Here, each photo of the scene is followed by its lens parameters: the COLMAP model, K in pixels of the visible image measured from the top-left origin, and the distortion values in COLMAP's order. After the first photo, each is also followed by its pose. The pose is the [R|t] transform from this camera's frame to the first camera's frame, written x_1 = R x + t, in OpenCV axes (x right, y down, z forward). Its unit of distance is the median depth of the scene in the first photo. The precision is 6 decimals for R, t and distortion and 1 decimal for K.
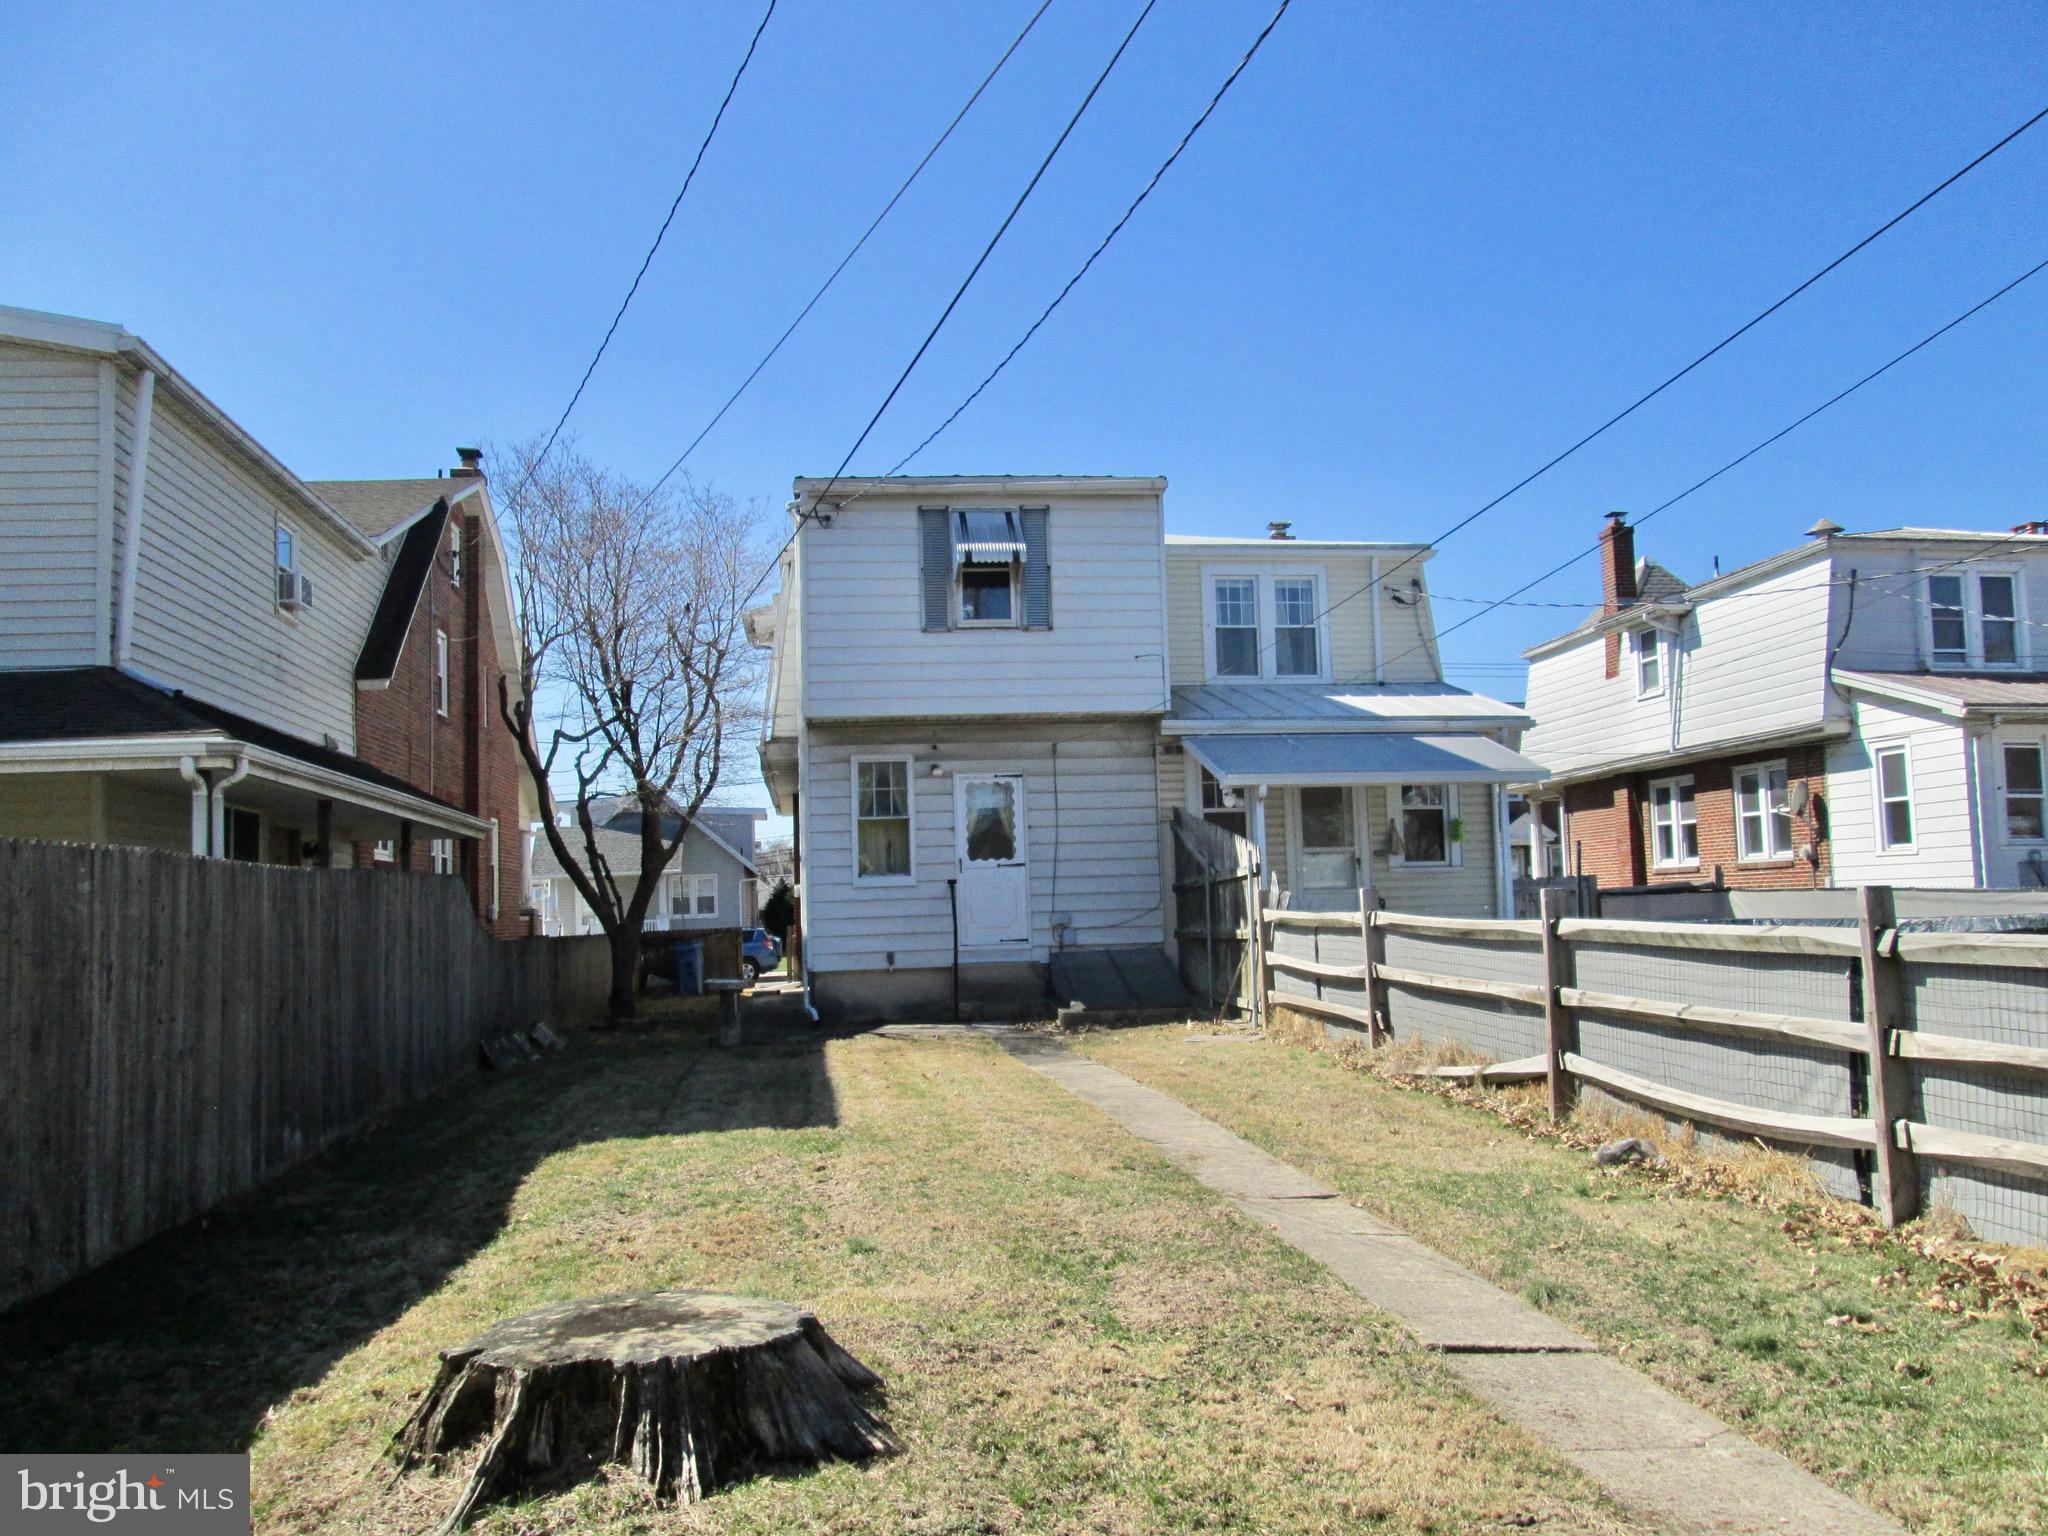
lens RADIAL K [[1680.7, 0, 1024.0], [0, 1680.7, 768.0], [0, 0, 1]] dist [-0.141011, 0.000736]
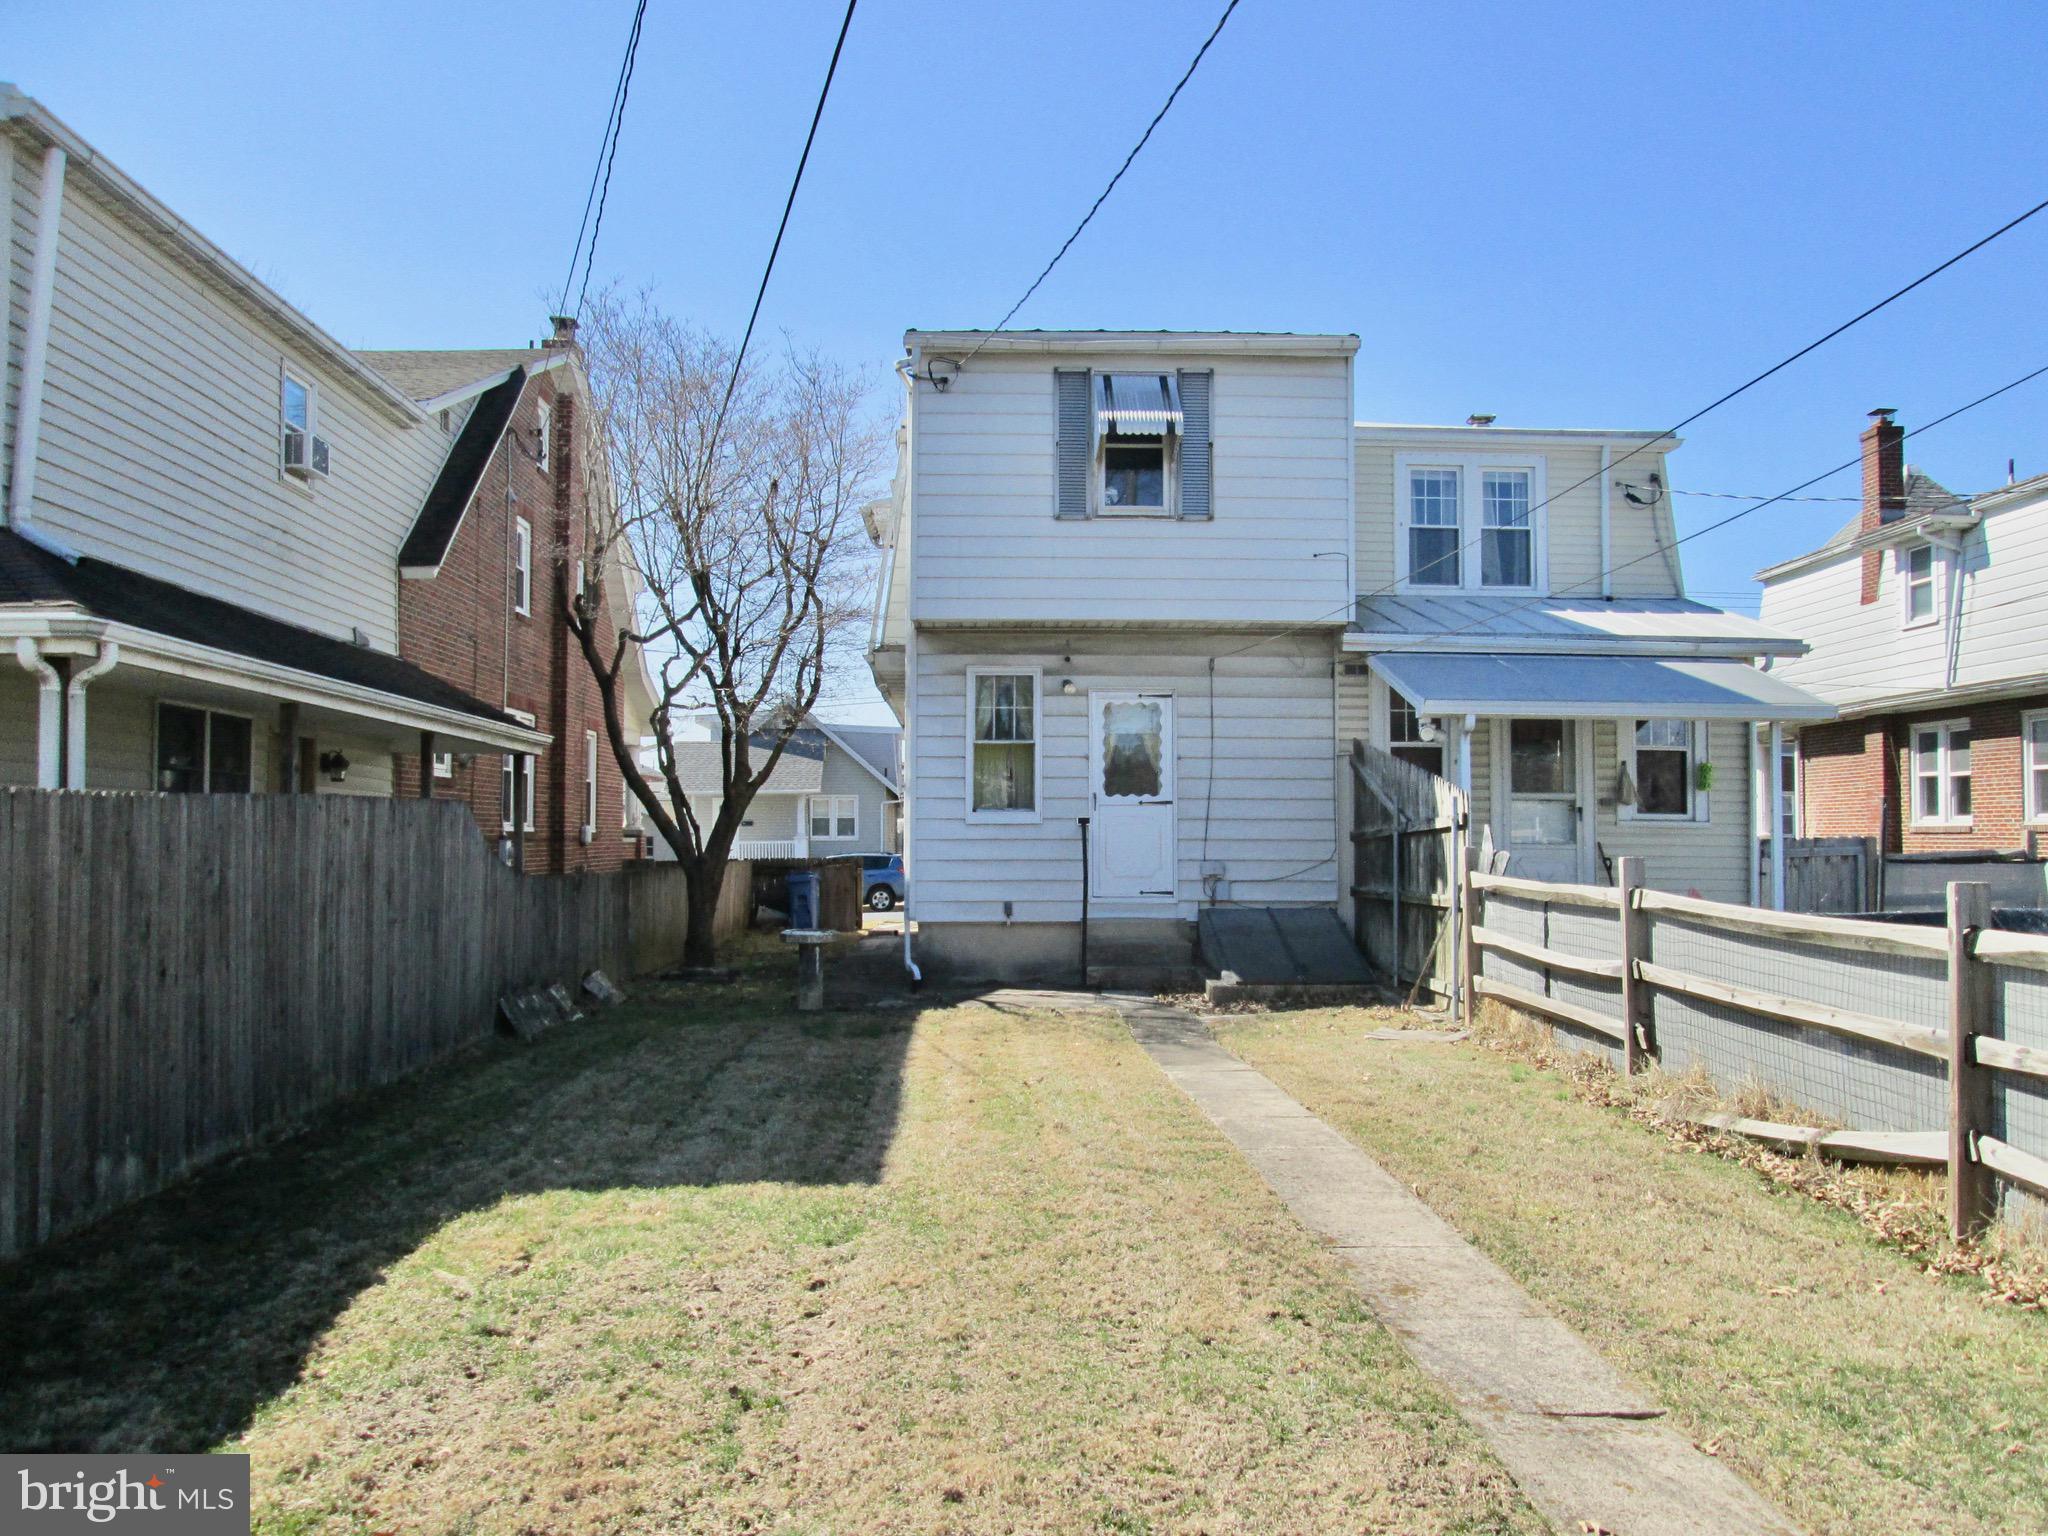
lens RADIAL K [[1678.2, 0, 1011.9], [0, 1678.2, 757.2], [0, 0, 1]] dist [-0.025518, 0.001094]
pose [[0.994362, 0.028551, -0.102123, 0.005980], [-0.024589, 0.998903, 0.039848, 0.003558], [0.103148, -0.037113, 0.993973, 0.163962]]
